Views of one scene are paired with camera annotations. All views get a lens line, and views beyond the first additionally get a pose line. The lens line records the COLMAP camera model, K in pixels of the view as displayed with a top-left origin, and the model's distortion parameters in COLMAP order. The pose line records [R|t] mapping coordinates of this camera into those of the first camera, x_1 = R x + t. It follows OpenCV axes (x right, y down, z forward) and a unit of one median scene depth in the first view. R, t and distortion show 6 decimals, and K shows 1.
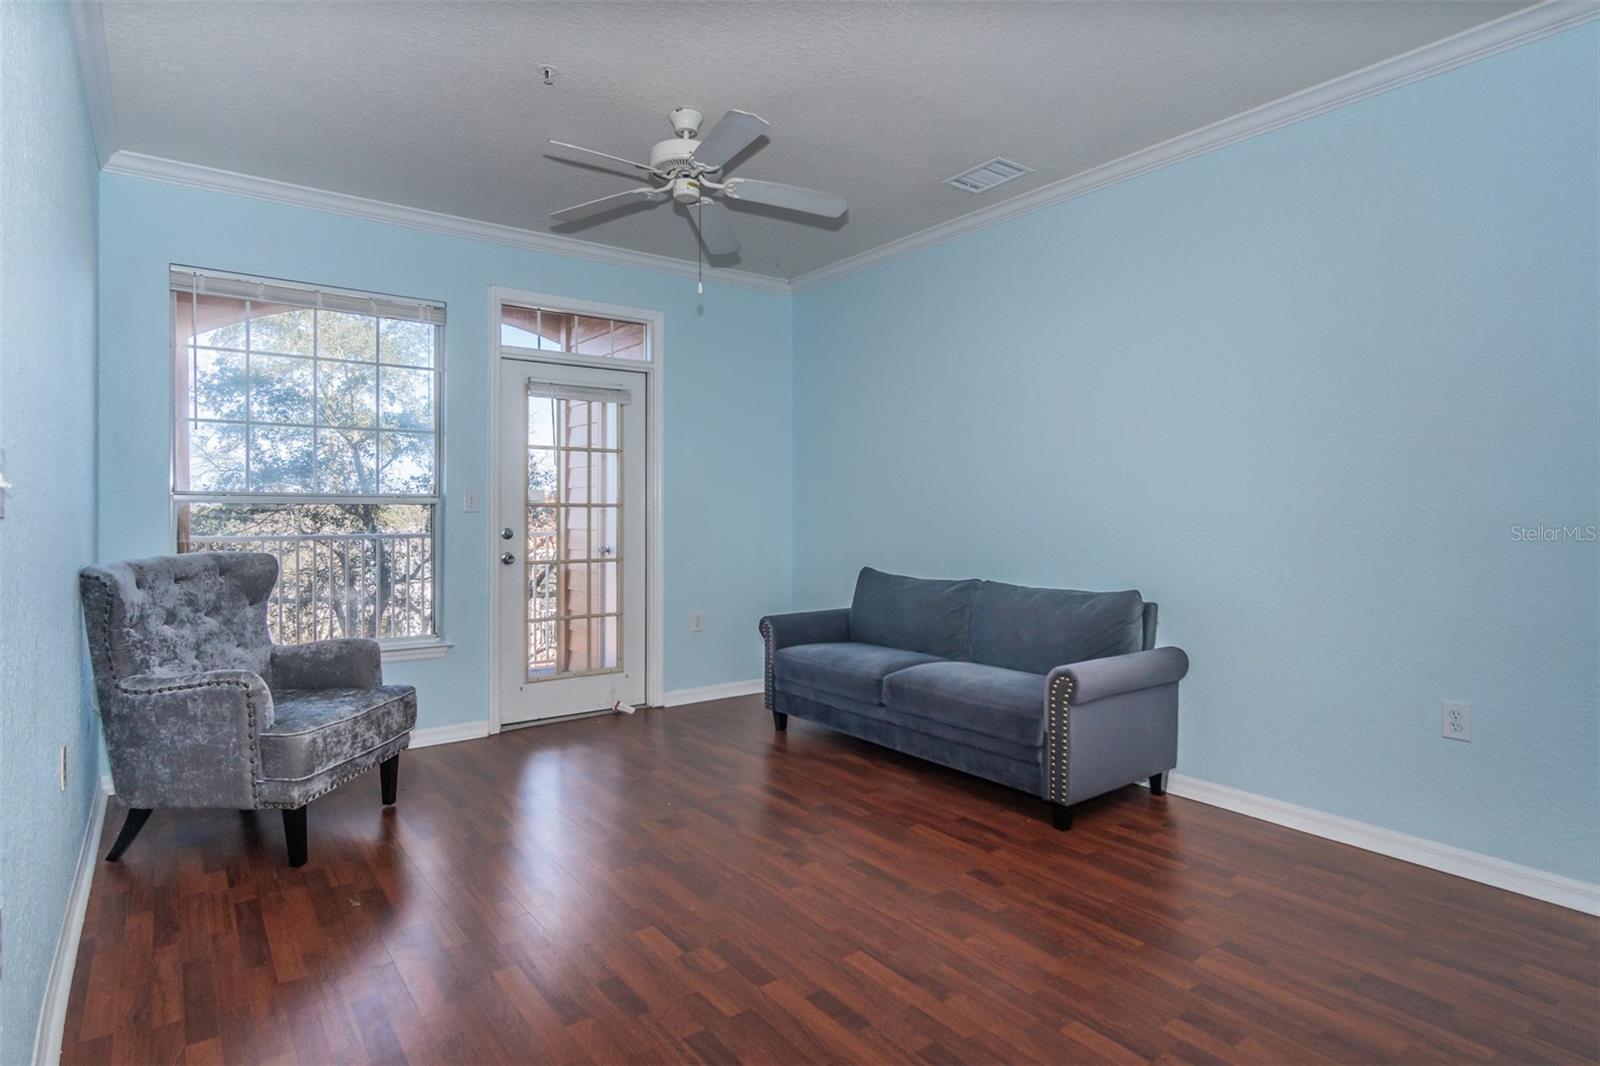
lens RADIAL K [[837.6, 0, 800.0], [0, 837.6, 533.0], [0, 0, 1]] dist [-0.004665, -0.000973]
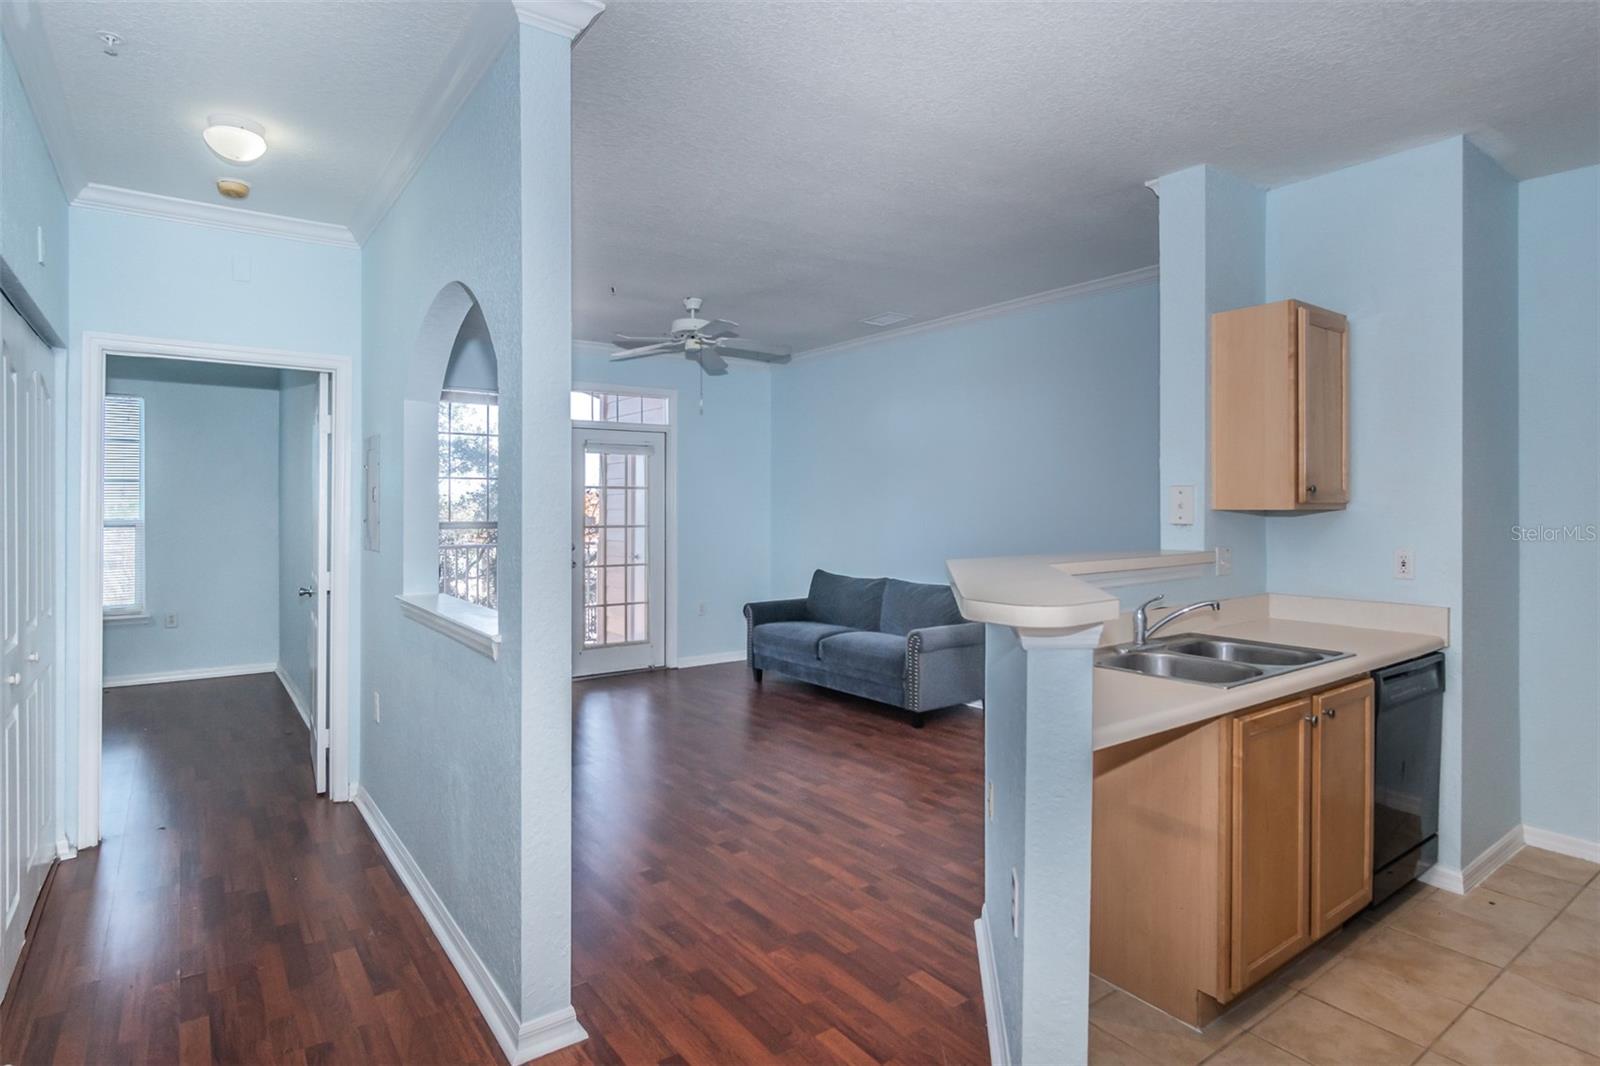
lens RADIAL K [[837.6, 0, 800.0], [0, 837.6, 533.0], [0, 0, 1]] dist [-0.004665, -0.000973]
pose [[0.999941, 0.000792, -0.010866, 0.083961], [-0.000777, 0.999999, 0.001383, -0.031863], [0.010867, -0.001374, 0.999940, -0.581819]]
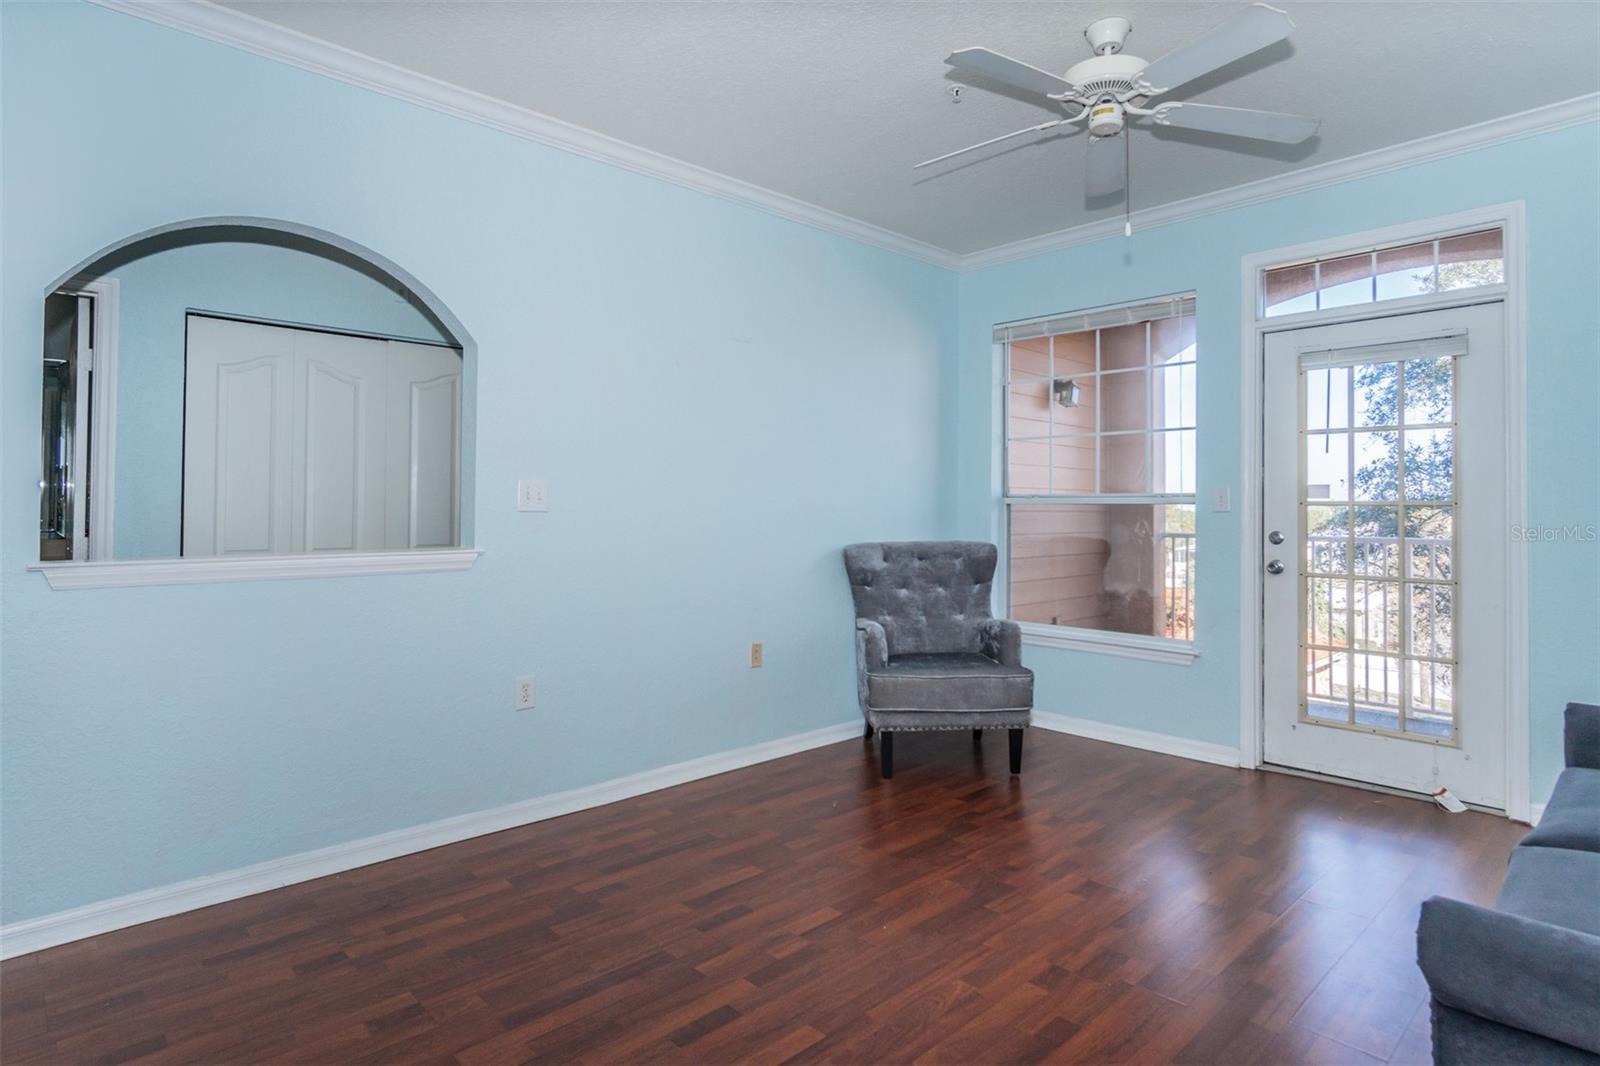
lens RADIAL K [[862.5, 0, 800.0], [0, 862.5, 533.0], [0, 0, 1]] dist [-0.017914, -0.000079]
pose [[0.131652, 0.036877, -0.990610, 0.569856], [-0.030589, 0.998983, 0.033124, -0.023543], [0.990824, 0.025941, 0.132646, 0.528395]]
